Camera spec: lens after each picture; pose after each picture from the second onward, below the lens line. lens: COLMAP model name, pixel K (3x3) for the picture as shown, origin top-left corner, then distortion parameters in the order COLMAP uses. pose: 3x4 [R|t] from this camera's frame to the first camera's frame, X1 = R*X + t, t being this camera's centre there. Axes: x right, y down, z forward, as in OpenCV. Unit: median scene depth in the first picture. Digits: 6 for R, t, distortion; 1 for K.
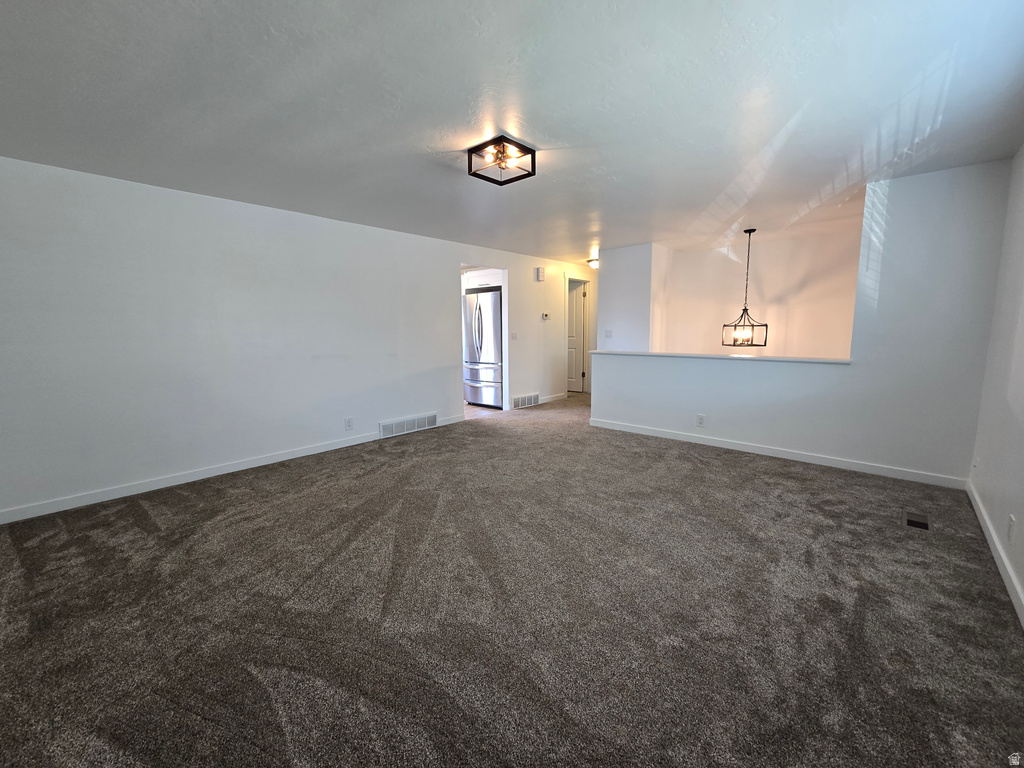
lens RADIAL K [[421.0, 0, 512.0], [0, 421.0, 384.0], [0, 0, 1]] dist [-0.001118, 0.000588]
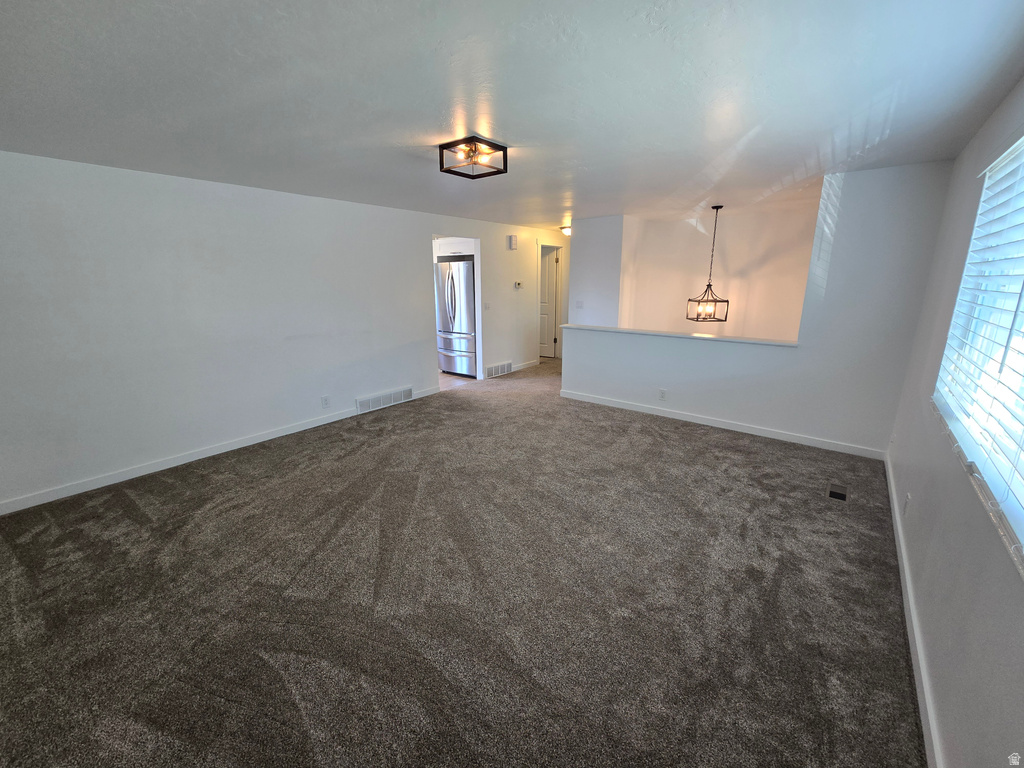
lens RADIAL K [[421.0, 0, 512.0], [0, 421.0, 384.0], [0, 0, 1]] dist [-0.001118, 0.000588]
pose [[0.997978, -0.010789, 0.062645, -0.001428], [0.003520, 0.993359, 0.115006, -0.113665], [-0.063470, -0.114553, 0.991388, -0.060334]]
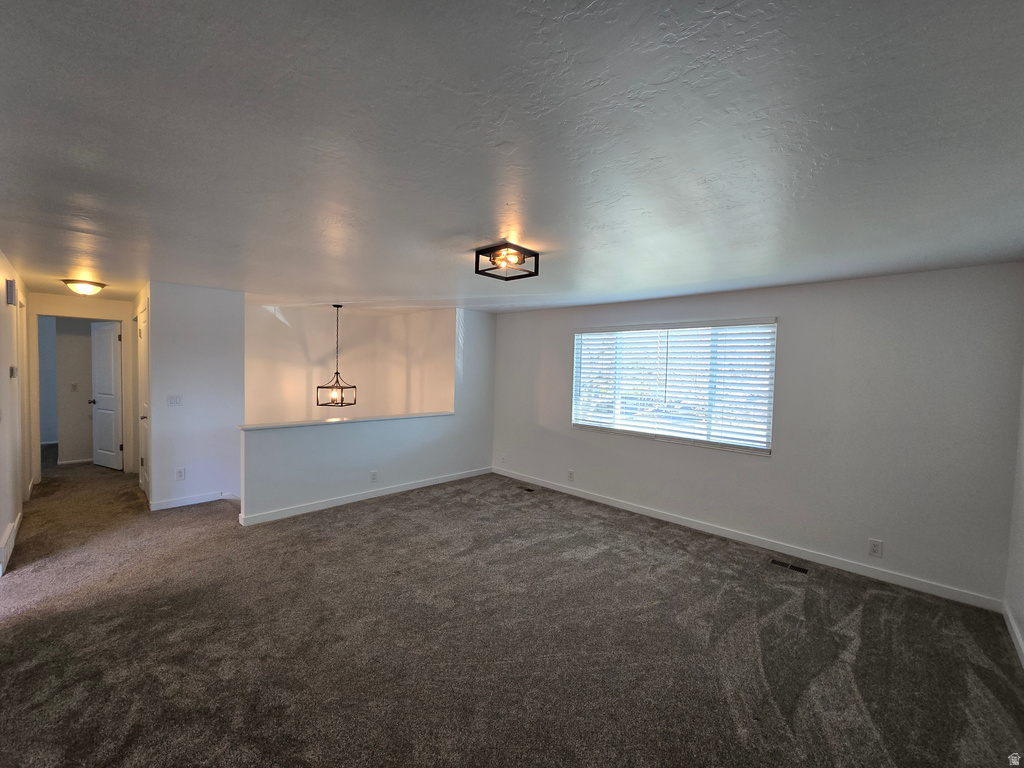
lens RADIAL K [[421.0, 0, 512.0], [0, 421.0, 384.0], [0, 0, 1]] dist [-0.001118, 0.000588]
pose [[0.030141, -0.027754, 0.999160, -1.136020], [0.107473, 0.993909, 0.024366, -0.253911], [-0.993751, 0.106648, 0.032940, 1.013046]]
